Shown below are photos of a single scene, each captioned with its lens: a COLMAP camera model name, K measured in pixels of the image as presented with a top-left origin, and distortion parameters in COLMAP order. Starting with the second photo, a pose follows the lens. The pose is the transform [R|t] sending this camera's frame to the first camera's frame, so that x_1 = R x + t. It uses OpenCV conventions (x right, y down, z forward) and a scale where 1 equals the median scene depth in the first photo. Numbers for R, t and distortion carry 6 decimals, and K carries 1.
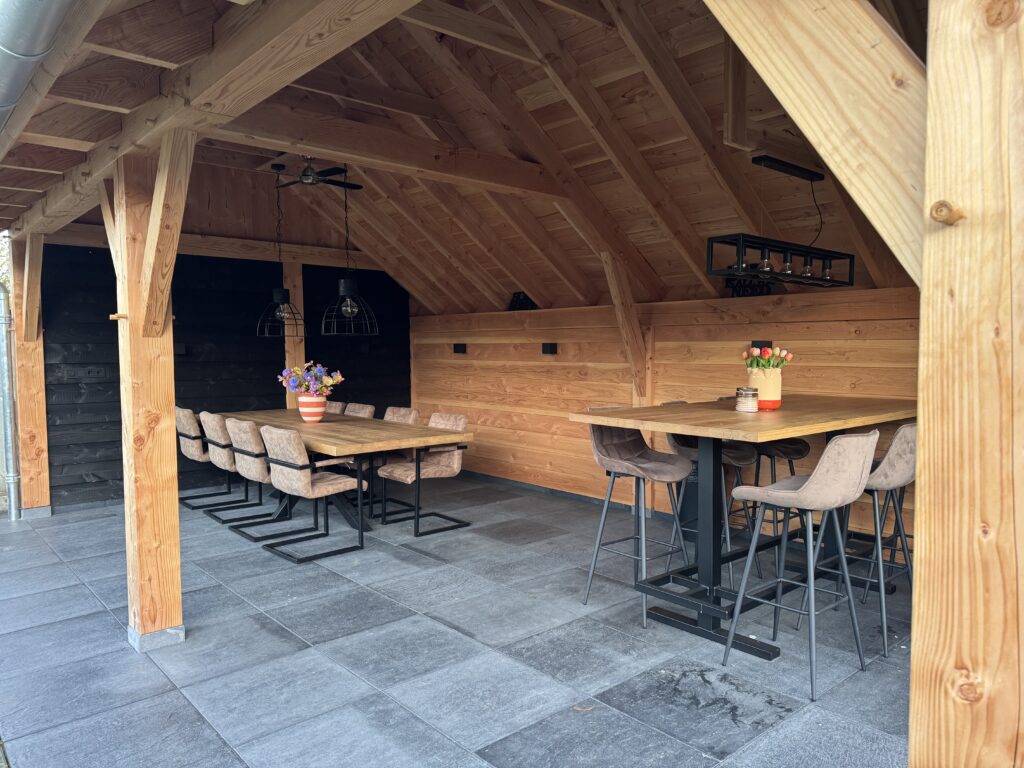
lens RADIAL K [[716.7, 0, 514.1], [0, 716.7, 386.9], [0, 0, 1]] dist [0.107730, -0.162688]
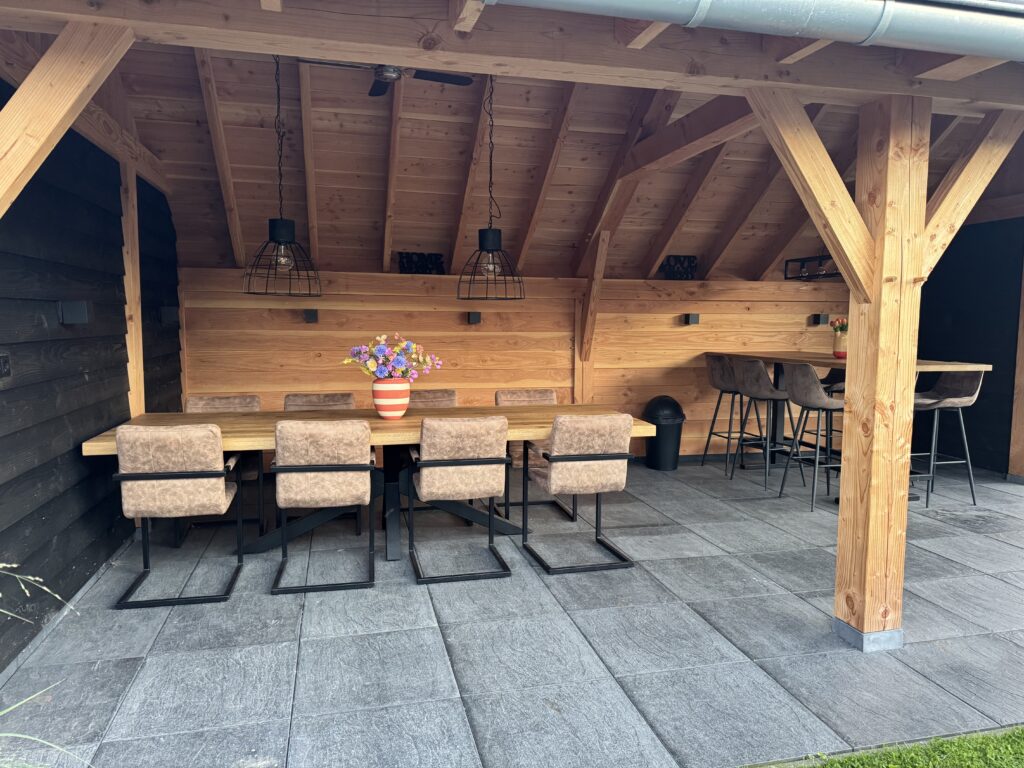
lens RADIAL K [[716.7, 0, 514.1], [0, 716.7, 386.9], [0, 0, 1]] dist [0.107730, -0.162688]
pose [[0.461288, -0.077478, 0.883861, -1.196442], [0.040954, 0.996978, 0.066019, -0.035073], [-0.886305, 0.005744, 0.463066, 0.784579]]
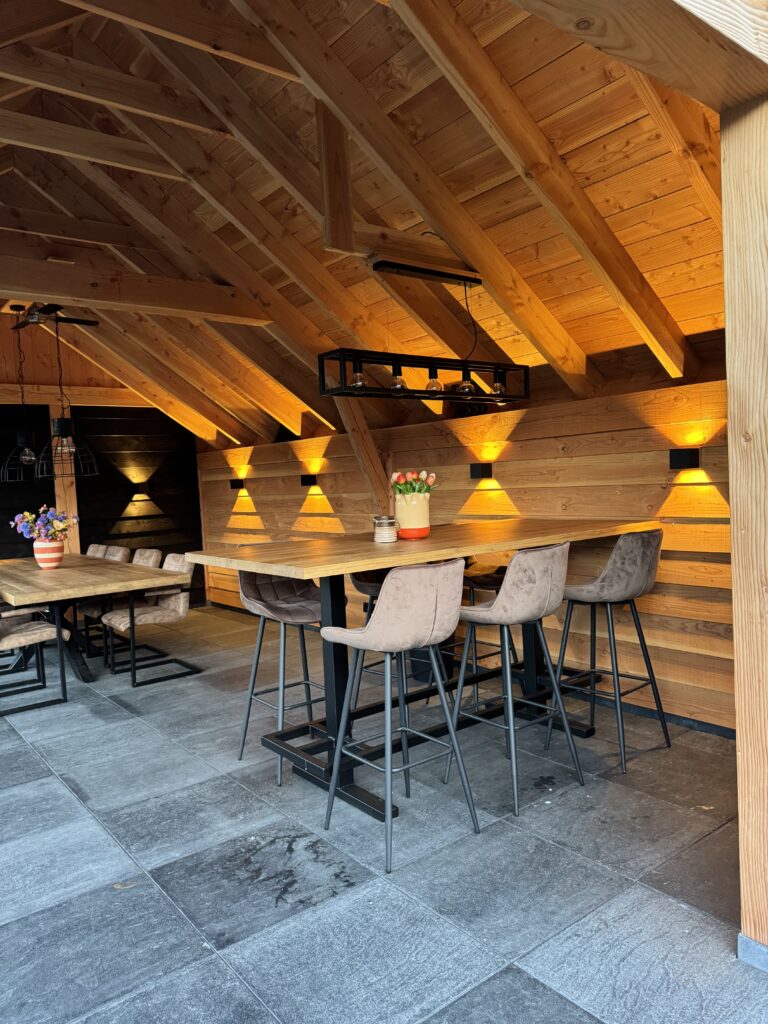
lens RADIAL K [[726.9, 0, 380.5], [0, 726.9, 508.5], [0, 0, 1]] dist [0.055006, -0.058449]
pose [[0.996894, -0.043953, -0.065343, 0.317196], [0.042974, 0.998943, -0.016314, 0.005282], [0.065991, 0.013456, 0.997729, 0.075499]]
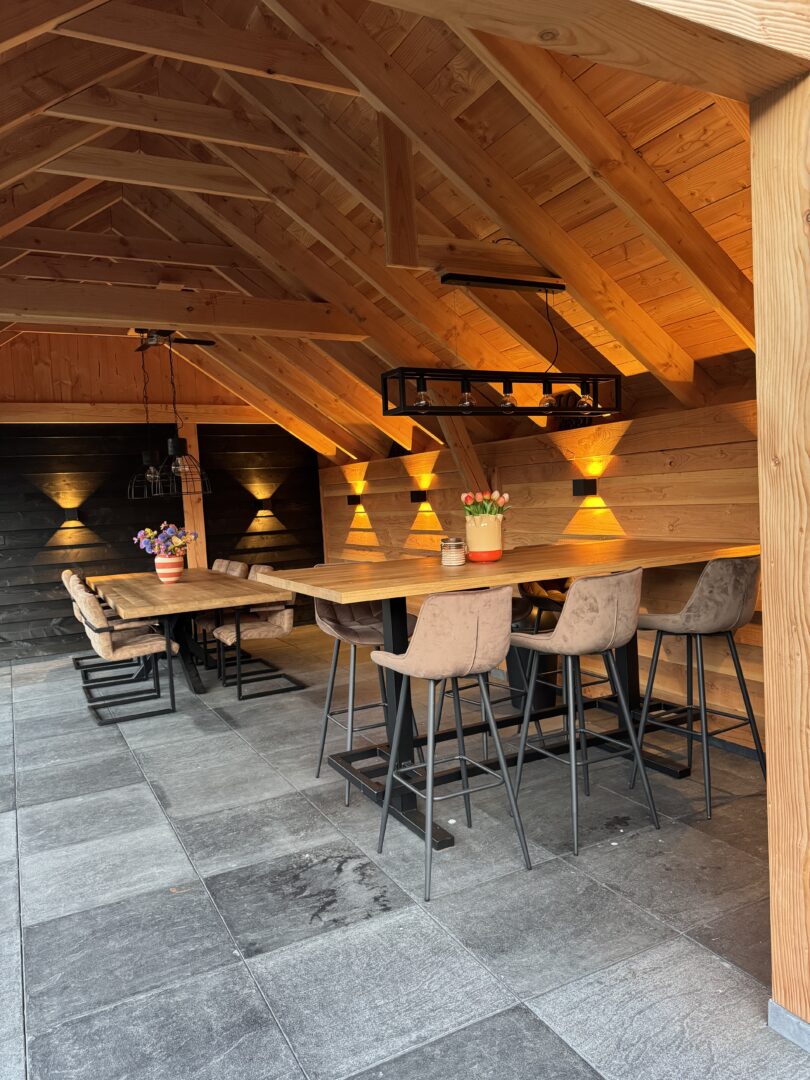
lens RADIAL K [[766.6, 0, 401.3], [0, 766.6, 536.3], [0, 0, 1]] dist [0.055006, -0.058449]
pose [[0.968264, -0.036802, -0.247205, 0.414270], [0.037118, 0.999305, -0.003383, -0.000250], [0.247158, -0.005901, 0.968957, 0.068433]]
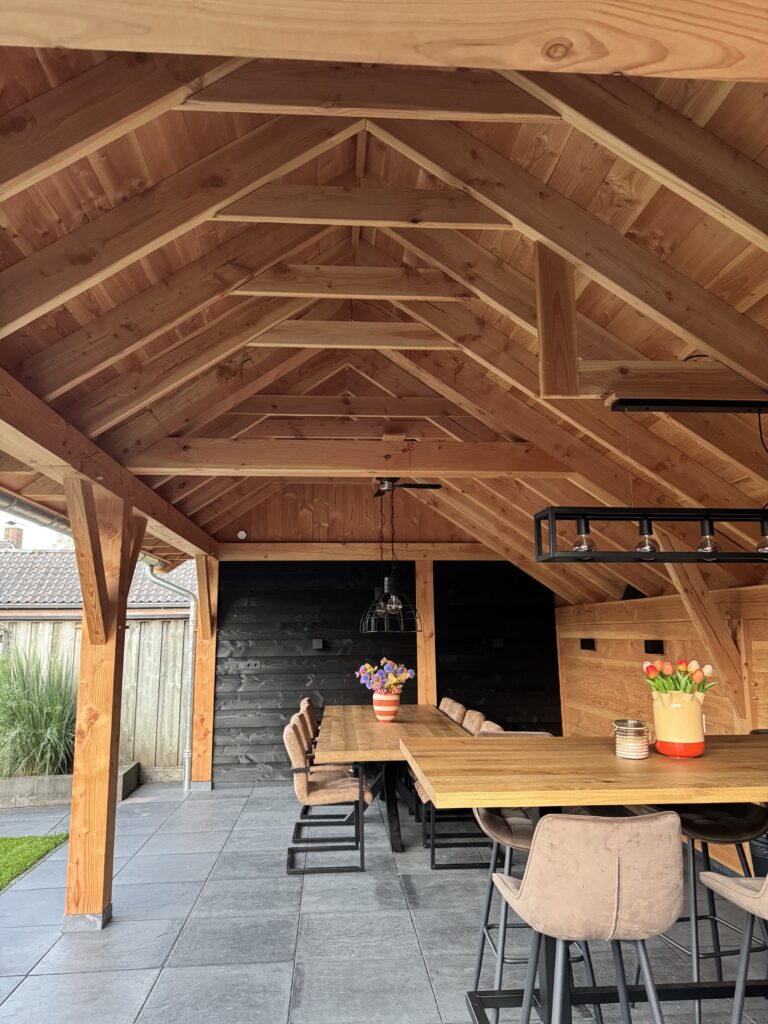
lens RADIAL K [[716.7, 0, 381.8], [0, 716.7, 509.6], [0, 0, 1]] dist [0.107730, -0.162688]
pose [[0.795125, -0.106542, -0.597013, 0.476961], [-0.029027, 0.976632, -0.212948, -0.033857], [0.605750, 0.186650, 0.773452, 0.243266]]
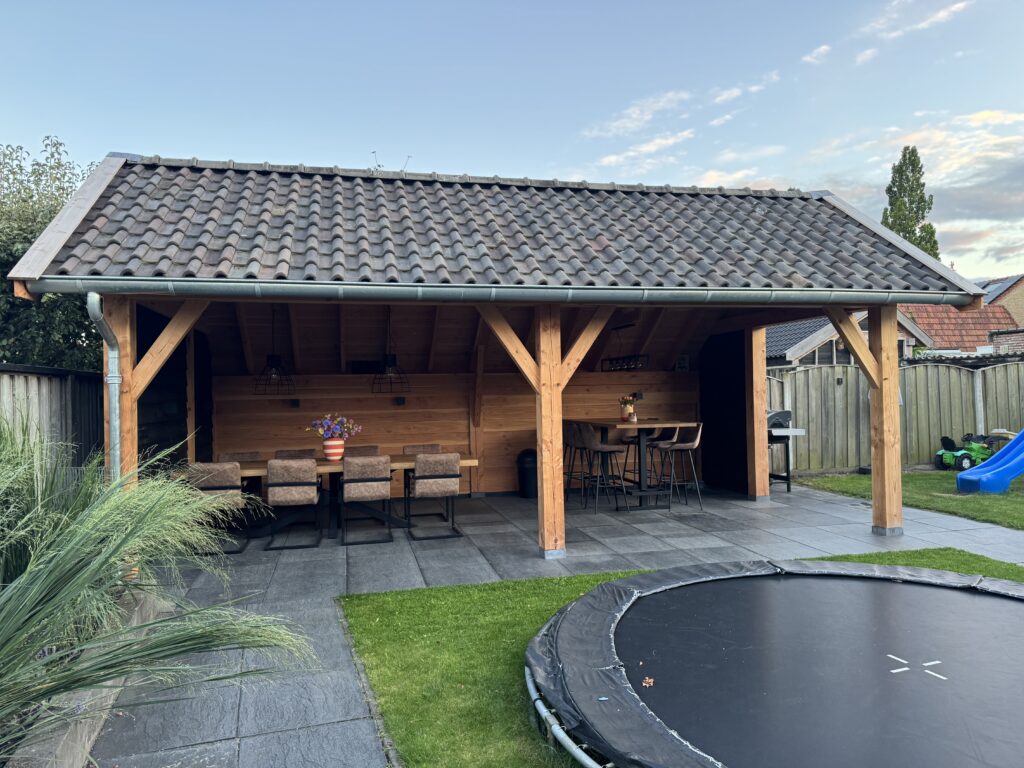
lens RADIAL K [[719.5, 0, 512.0], [0, 719.5, 384.0], [0, 0, 1]] dist [0.174714, -0.370733]
pose [[0.472346, 0.003892, 0.881405, -1.780833], [0.065965, 0.997030, -0.039753, -0.021554], [-0.878941, 0.076919, 0.470686, 0.142556]]
